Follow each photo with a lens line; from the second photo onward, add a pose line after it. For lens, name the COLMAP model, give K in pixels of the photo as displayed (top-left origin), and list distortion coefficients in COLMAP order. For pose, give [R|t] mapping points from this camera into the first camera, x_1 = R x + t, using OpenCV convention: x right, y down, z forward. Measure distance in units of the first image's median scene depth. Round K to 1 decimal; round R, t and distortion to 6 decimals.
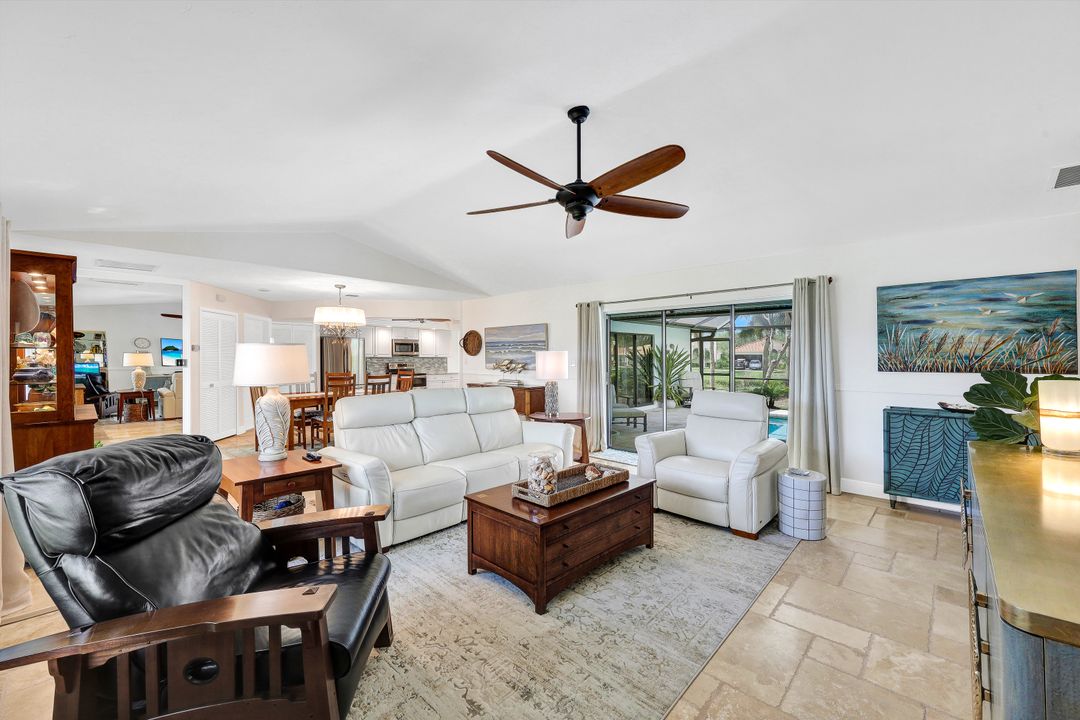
lens RADIAL K [[435.5, 0, 542.0], [0, 435.5, 356.4], [0, 0, 1]] dist [0.000983, 0.000493]
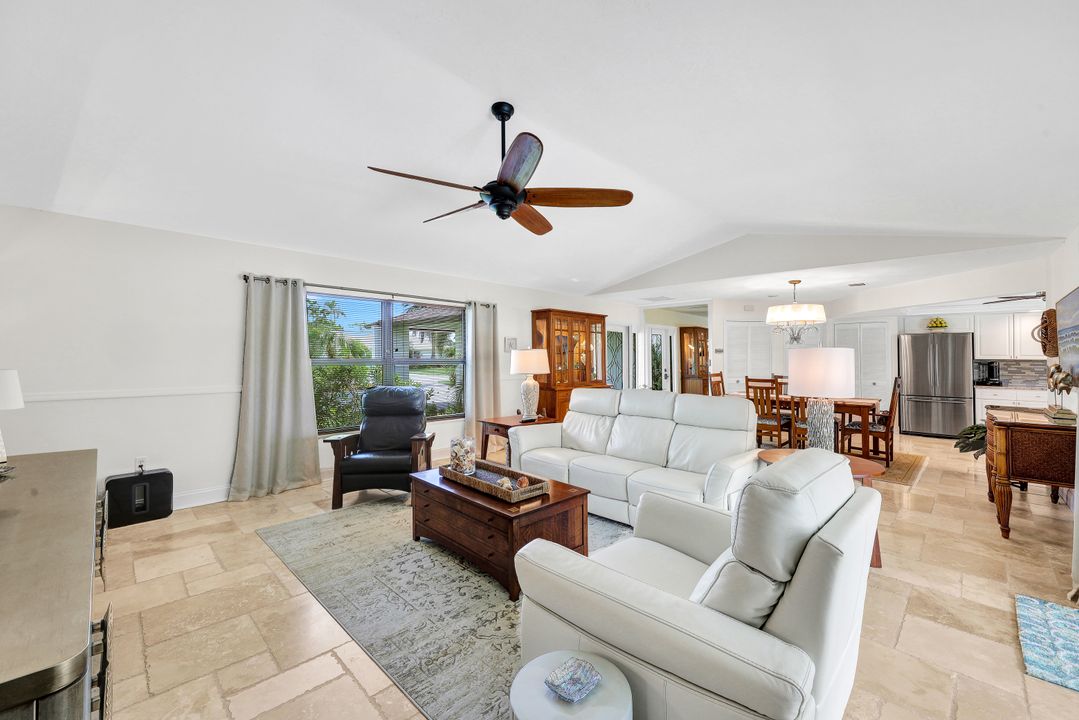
lens RADIAL K [[435.1, 0, 539.9], [0, 435.1, 356.5], [0, 0, 1]] dist [0.000983, 0.000493]
pose [[-0.031533, -0.005562, -0.999487, 1.122557], [0.000590, 0.999984, -0.005583, 0.003578], [0.999503, -0.000765, -0.031529, 1.164404]]
